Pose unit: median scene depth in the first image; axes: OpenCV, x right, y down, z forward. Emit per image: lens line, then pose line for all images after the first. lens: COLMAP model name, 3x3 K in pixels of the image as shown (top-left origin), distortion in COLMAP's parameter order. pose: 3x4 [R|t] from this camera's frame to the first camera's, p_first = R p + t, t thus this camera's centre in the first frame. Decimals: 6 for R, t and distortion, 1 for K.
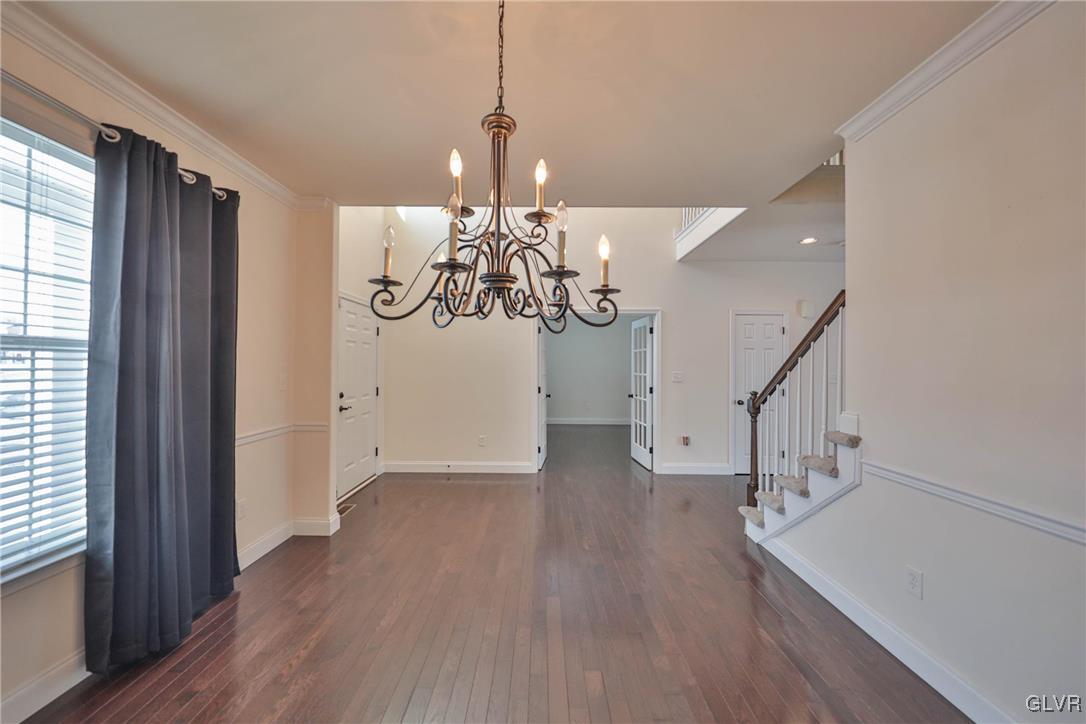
lens RADIAL K [[379.4, 0, 543.0], [0, 379.4, 362.0], [0, 0, 1]] dist [0.000777, -0.000028]
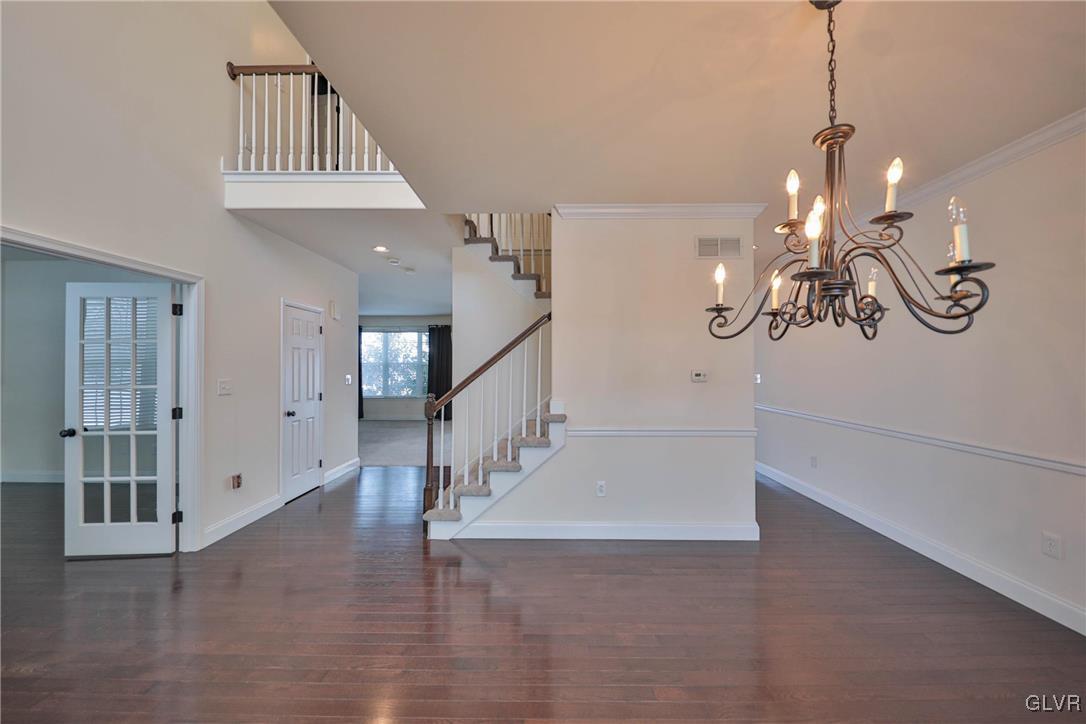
lens RADIAL K [[379.4, 0, 543.0], [0, 379.4, 362.0], [0, 0, 1]] dist [0.000777, -0.000028]
pose [[0.013007, 0.002756, 0.999912, -0.347401], [-0.005464, 0.999981, -0.002685, -0.005793], [-0.999900, -0.005429, 0.013022, 0.531482]]
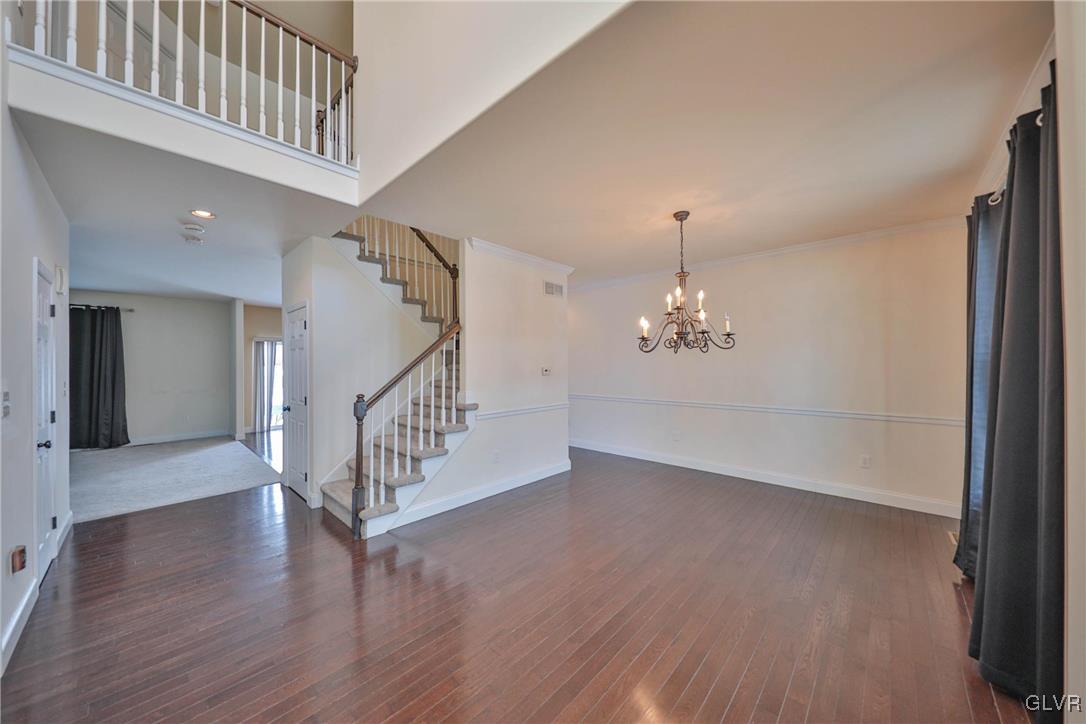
lens RADIAL K [[366.7, 0, 543.0], [0, 366.7, 362.0], [0, 0, 1]] dist [-0.008871, -0.000212]
pose [[-0.725725, 0.002795, 0.687979, -0.352670], [-0.002031, 0.999979, -0.006205, -0.002664], [-0.687981, -0.005900, -0.725704, 1.059118]]
